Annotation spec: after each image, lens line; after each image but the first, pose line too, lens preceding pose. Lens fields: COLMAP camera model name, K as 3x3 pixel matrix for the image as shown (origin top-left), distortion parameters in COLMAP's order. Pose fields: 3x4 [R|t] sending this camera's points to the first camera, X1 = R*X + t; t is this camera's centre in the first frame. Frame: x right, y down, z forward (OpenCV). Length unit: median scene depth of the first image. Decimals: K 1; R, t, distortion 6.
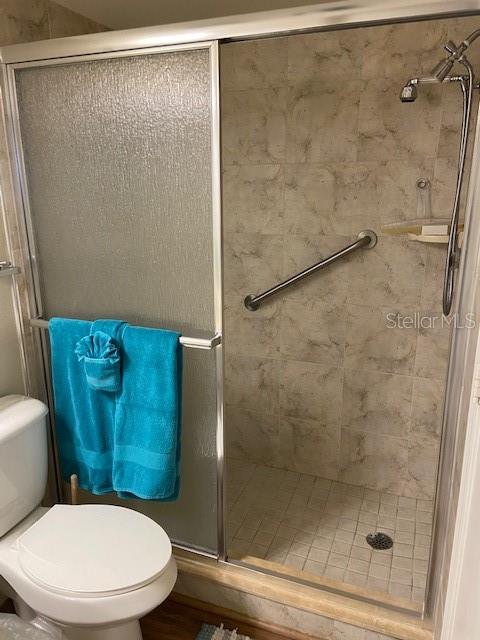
lens RADIAL K [[530.1, 0, 240.0], [0, 530.1, 320.0], [0, 0, 1]] dist [0.054045, -0.005782]
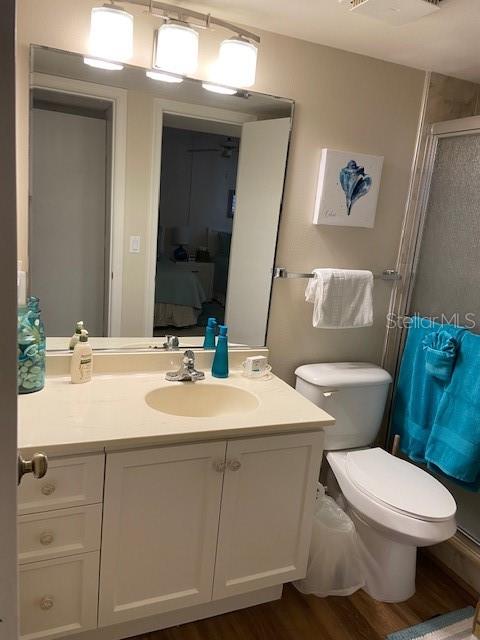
lens RADIAL K [[530.1, 0, 240.0], [0, 530.1, 320.0], [0, 0, 1]] dist [0.054045, -0.005782]
pose [[0.737209, 0.206459, -0.643348, 0.190184], [-0.269331, 0.963047, 0.000429, 0.123664], [0.619663, 0.172958, 0.765573, -0.292998]]
